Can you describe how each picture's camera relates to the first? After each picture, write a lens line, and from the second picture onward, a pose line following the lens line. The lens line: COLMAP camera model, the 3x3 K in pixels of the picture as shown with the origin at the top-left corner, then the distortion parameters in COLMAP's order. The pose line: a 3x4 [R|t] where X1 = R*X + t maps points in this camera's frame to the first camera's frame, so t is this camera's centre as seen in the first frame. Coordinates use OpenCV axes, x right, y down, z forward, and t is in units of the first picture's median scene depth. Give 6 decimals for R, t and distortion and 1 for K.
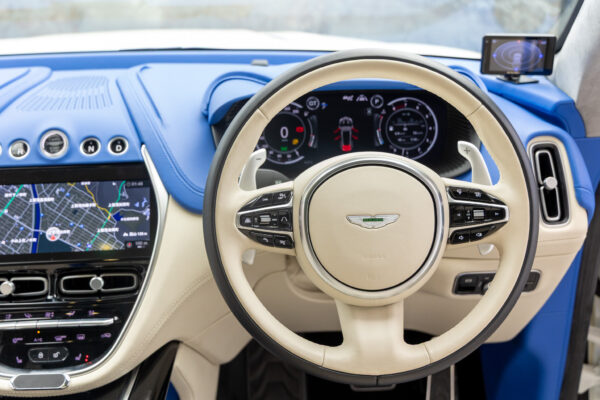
lens RADIAL K [[786.0, 0, 301.4], [0, 786.0, 201.2], [0, 0, 1]] dist [0.000675, 0.000000]
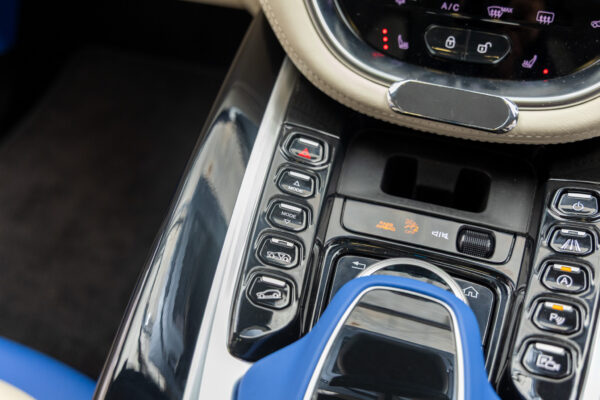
lens RADIAL K [[683.9, 0, 300.2], [0, 683.9, 205.8], [0, 0, 1]] dist [0.028542, 0.000000]
pose [[0.937514, 0.257270, -0.234265, -0.278879], [-0.118087, 0.868572, 0.481288, 0.090296], [0.327297, -0.423550, 0.844679, 0.555641]]
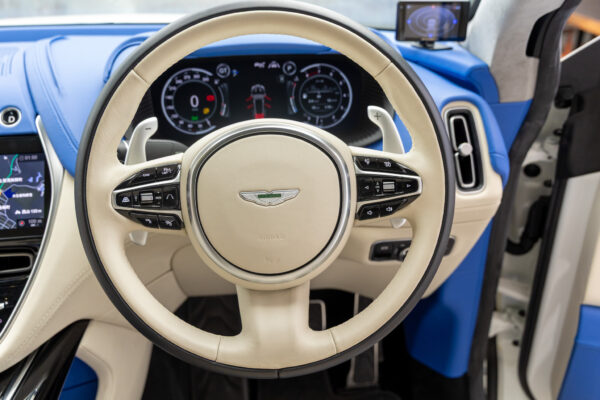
lens RADIAL K [[592.8, 0, 303.2], [0, 592.8, 198.3], [0, 0, 1]] dist [0.009328, 0.000000]
pose [[0.998562, -0.020942, 0.049347, 0.079694], [0.017928, 0.997992, 0.060751, -0.010936], [-0.050521, -0.059779, 0.996932, 0.277800]]
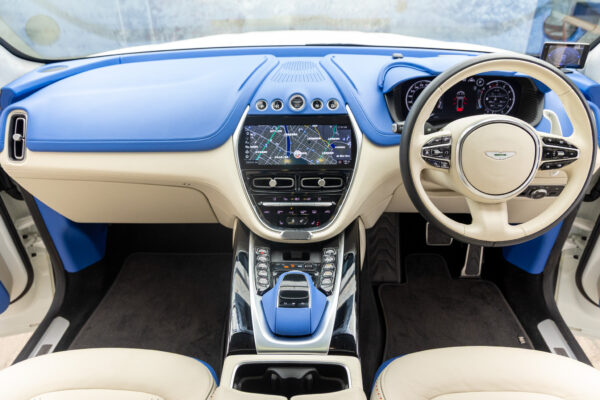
lens RADIAL K [[448.2, 0, 305.5], [0, 448.2, 204.8], [0, 0, 1]] dist [-0.006460, -0.007146]
pose [[0.997085, 0.044938, -0.061655, -0.226996], [-0.034378, 0.986069, 0.162747, -0.011168], [0.068109, -0.160153, 0.984740, -0.019835]]
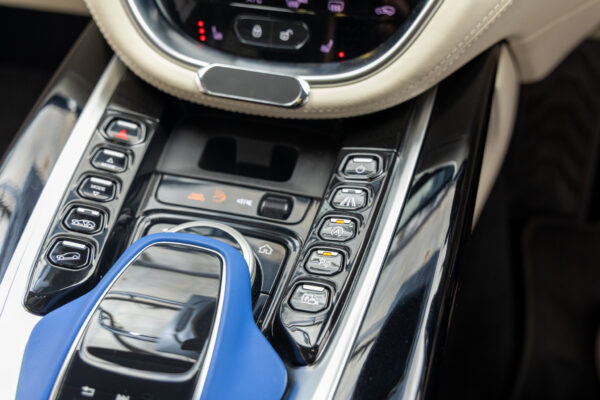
lens RADIAL K [[683.9, 0, 297.4], [0, 683.9, 201.8], [0, 0, 1]] dist [0.028542, 0.000000]
pose [[0.958230, 0.206777, -0.197580, -0.184104], [-0.101221, 0.891329, 0.441913, 0.089681], [0.267487, -0.403455, 0.875029, 0.538928]]
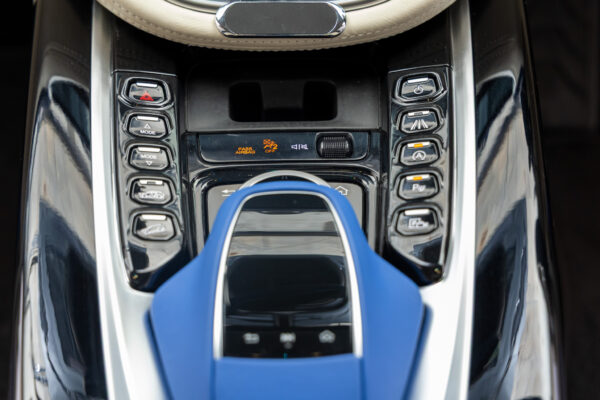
lens RADIAL K [[1119.1, 0, 304.1], [0, 1119.1, 199.4], [0, 0, 1]] dist [0.078104, 0.000000]
pose [[0.999197, 0.030736, -0.025706, -0.272148], [-0.016454, 0.899710, 0.436178, 0.036692], [0.036535, -0.435404, 0.899493, 0.338918]]
